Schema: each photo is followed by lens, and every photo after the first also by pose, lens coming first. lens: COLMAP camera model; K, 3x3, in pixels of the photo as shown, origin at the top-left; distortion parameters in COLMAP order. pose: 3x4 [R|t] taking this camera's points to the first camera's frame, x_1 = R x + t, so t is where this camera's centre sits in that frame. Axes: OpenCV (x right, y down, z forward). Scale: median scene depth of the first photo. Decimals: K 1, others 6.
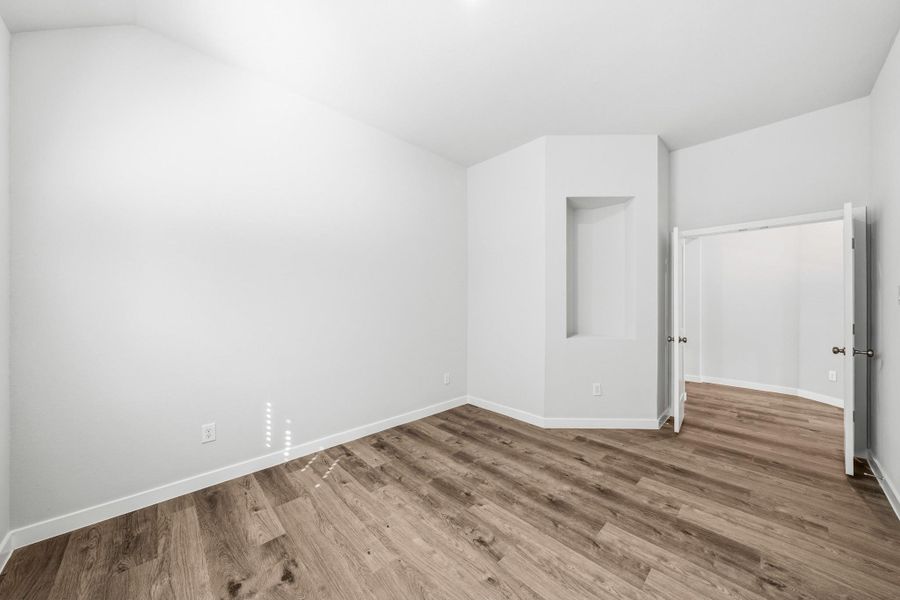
lens RADIAL K [[320.2, 0, 444.2], [0, 320.2, 302.1], [0, 0, 1]] dist [-0.001951, 0.000077]
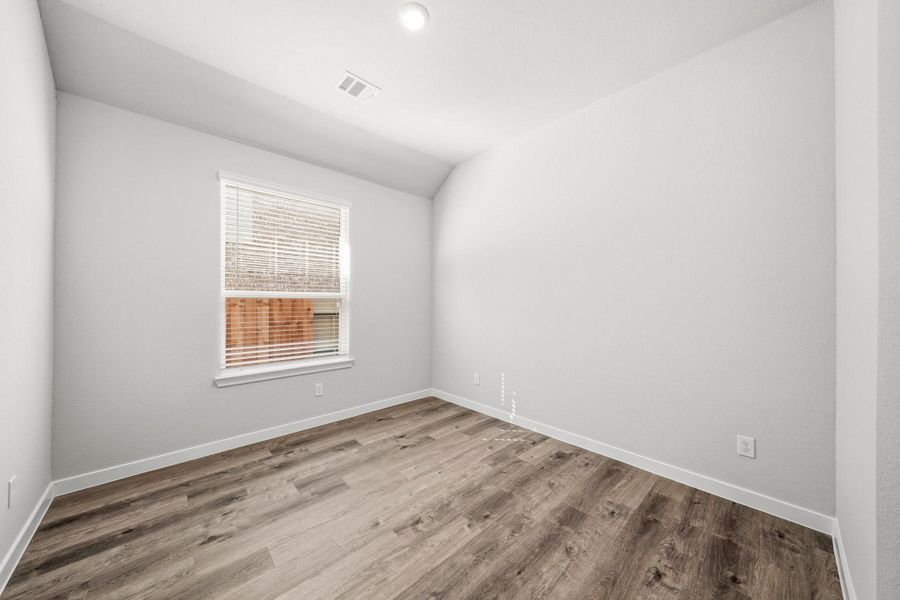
lens RADIAL K [[320.2, 0, 444.2], [0, 320.2, 302.1], [0, 0, 1]] dist [-0.001951, 0.000077]
pose [[-0.040326, -0.001613, -0.999185, 0.922799], [-0.004667, 0.999988, -0.001426, 0.013222], [0.999176, 0.004606, -0.040333, 0.883391]]
